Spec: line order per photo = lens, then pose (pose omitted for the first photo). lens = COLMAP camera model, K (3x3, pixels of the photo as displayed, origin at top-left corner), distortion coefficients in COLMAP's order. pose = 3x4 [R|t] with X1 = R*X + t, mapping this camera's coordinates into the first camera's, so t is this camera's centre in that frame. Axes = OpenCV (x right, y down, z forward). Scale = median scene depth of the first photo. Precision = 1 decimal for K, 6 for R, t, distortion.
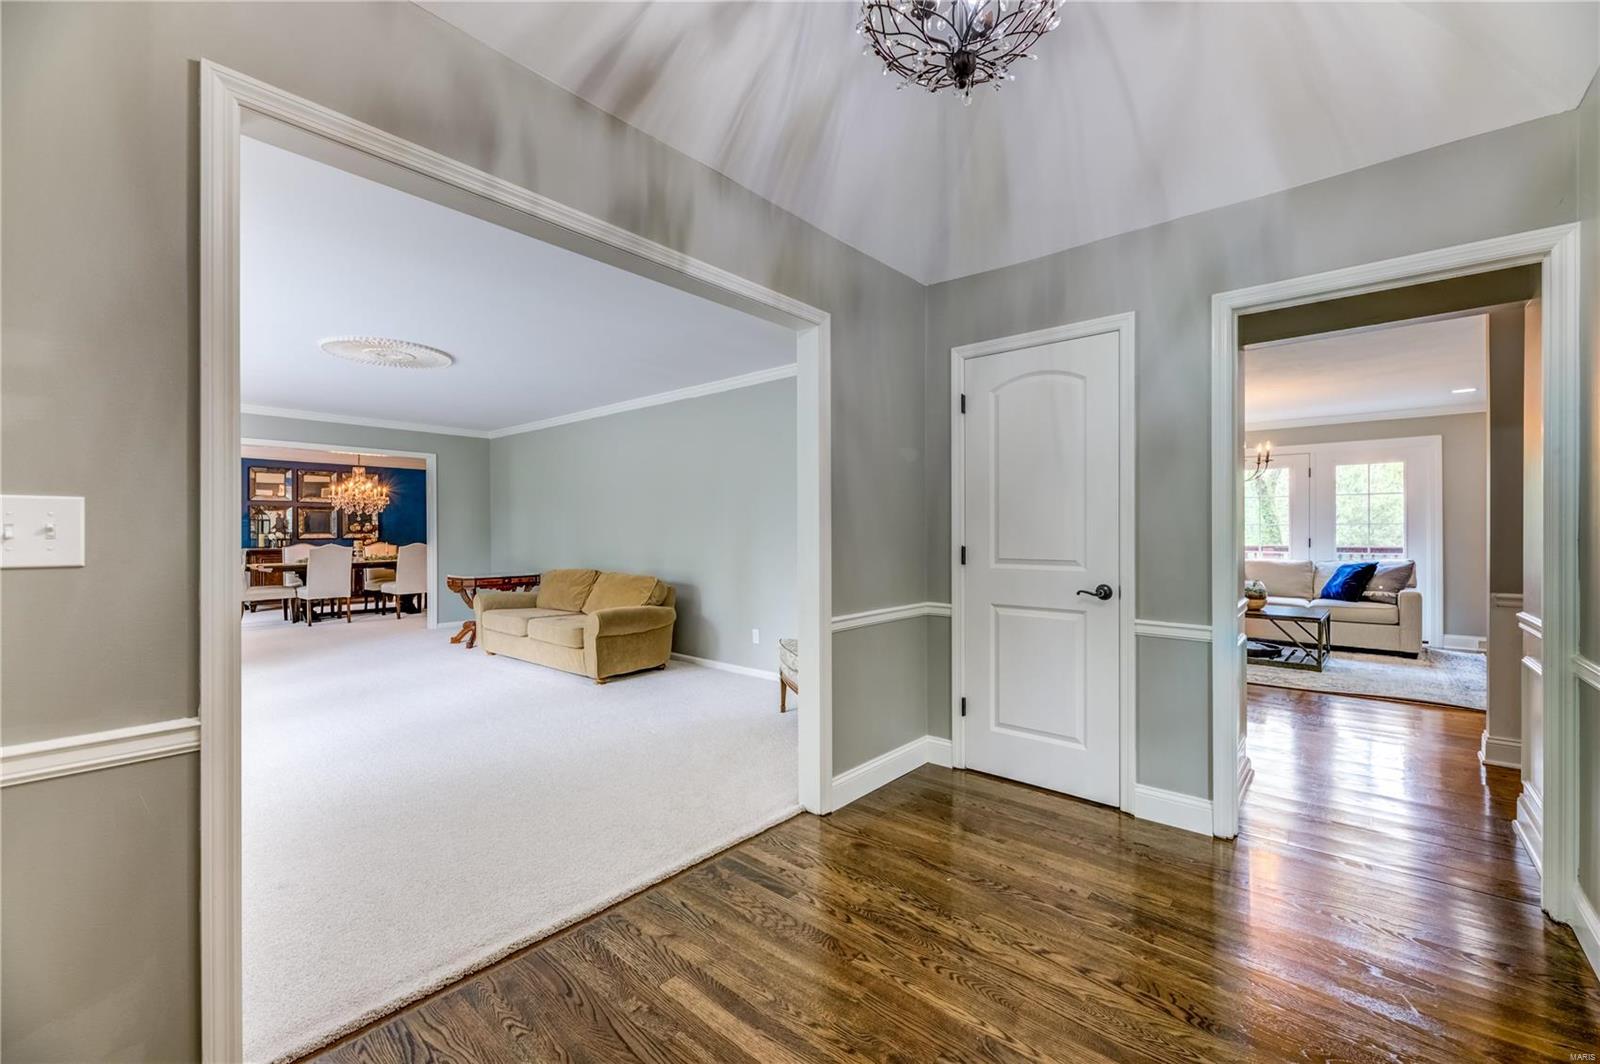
lens RADIAL K [[681.6, 0, 800.0], [0, 681.6, 532.0], [0, 0, 1]] dist [0.000190, -0.000076]
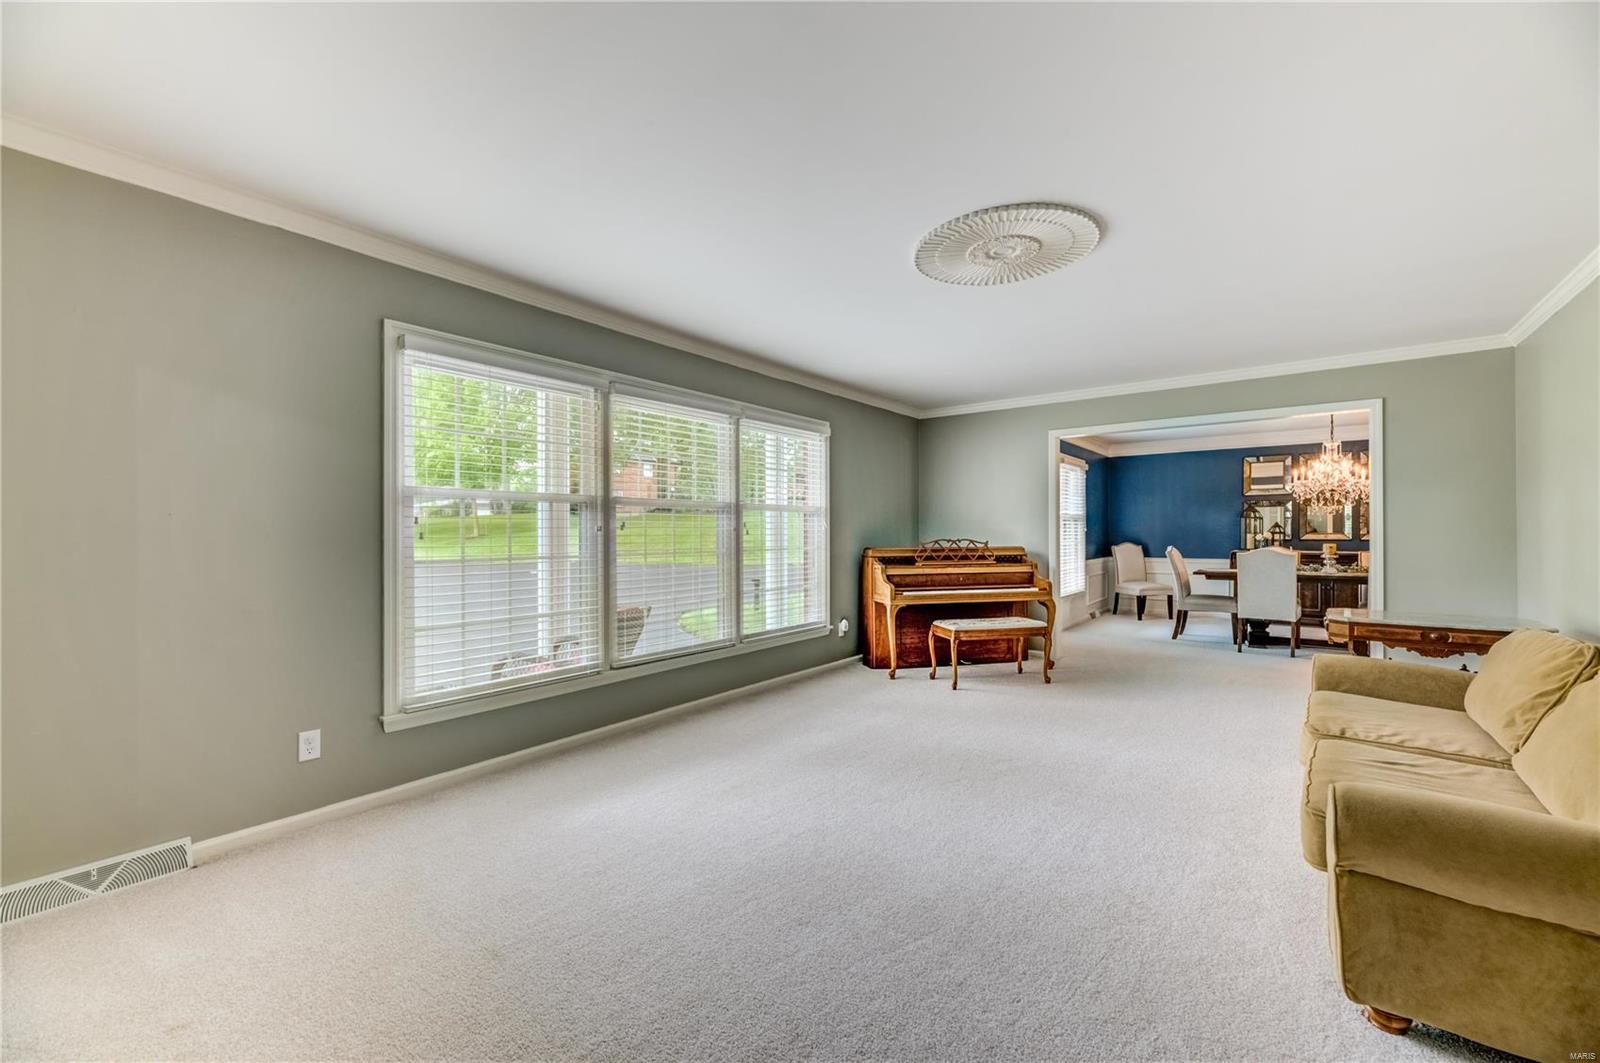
lens RADIAL K [[643.0, 0, 800.0], [0, 643.0, 531.5], [0, 0, 1]] dist [0.000756, -0.000054]
pose [[0.075621, 0.002901, -0.997132, -0.002854], [0.003160, 0.999990, 0.003149, -0.004218], [0.997132, -0.003389, 0.075611, 0.357906]]
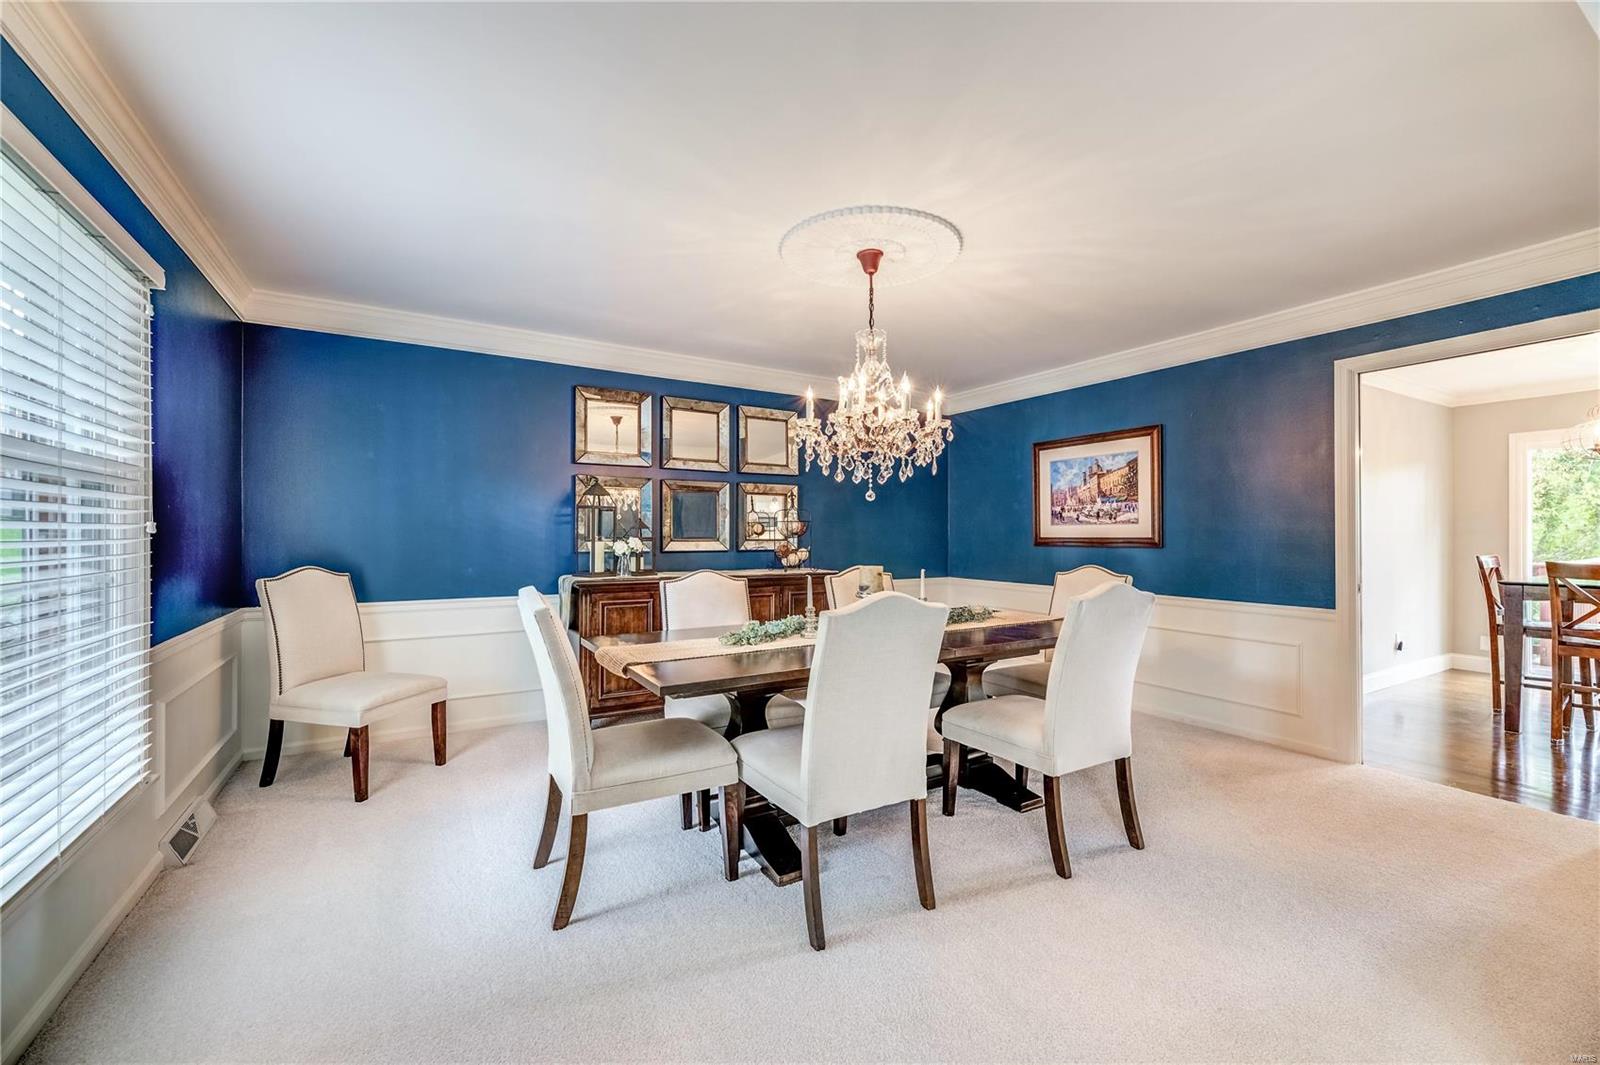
lens RADIAL K [[643.0, 0, 800.0], [0, 643.0, 532.5], [0, 0, 1]] dist [0.000756, -0.000054]
pose [[0.952023, 0.005829, -0.305971, -0.552755], [-0.006202, 0.999981, -0.000246, -0.003291], [0.305964, 0.002131, 0.952041, 0.662409]]
